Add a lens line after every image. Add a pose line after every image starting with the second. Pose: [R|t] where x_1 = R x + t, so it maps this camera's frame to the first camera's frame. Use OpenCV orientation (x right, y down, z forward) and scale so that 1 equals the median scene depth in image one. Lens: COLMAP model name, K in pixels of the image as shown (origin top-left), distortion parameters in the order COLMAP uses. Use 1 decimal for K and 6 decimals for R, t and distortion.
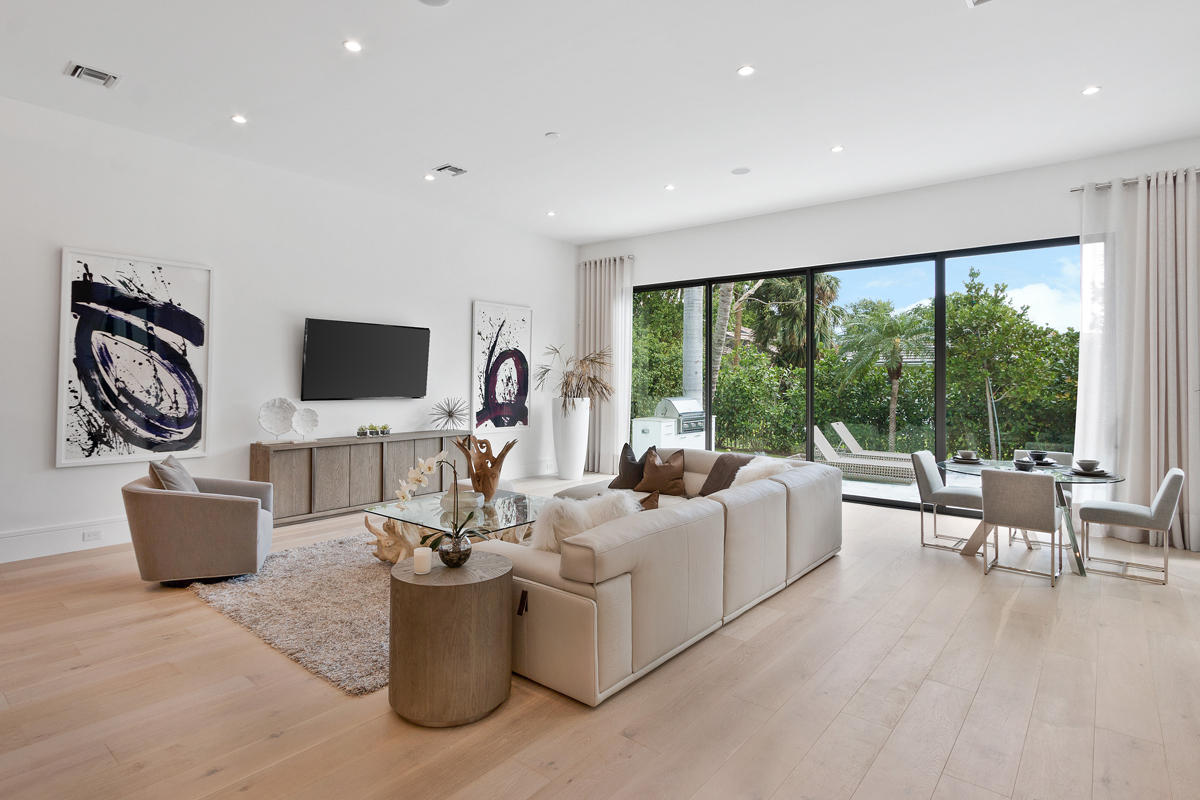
lens RADIAL K [[614.4, 0, 589.6], [0, 614.4, 369.2], [0, 0, 1]] dist [-0.002184, -0.000639]
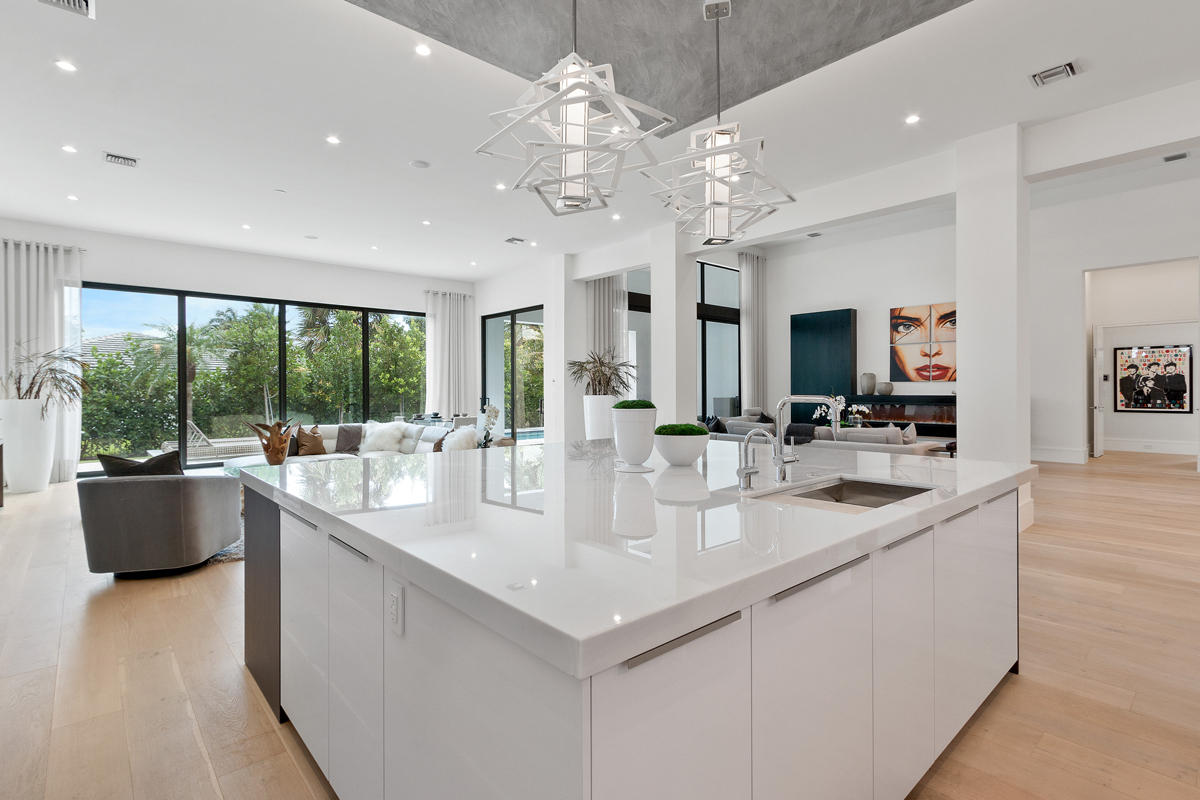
lens RADIAL K [[575.2, 0, 593.1], [0, 575.2, 390.5], [0, 0, 1]] dist [-0.002447, -0.001318]
pose [[0.139977, -0.009492, 0.990109, -0.783489], [-0.011513, 0.999871, 0.011213, 0.016984], [-0.990088, -0.012969, 0.139849, 0.099876]]
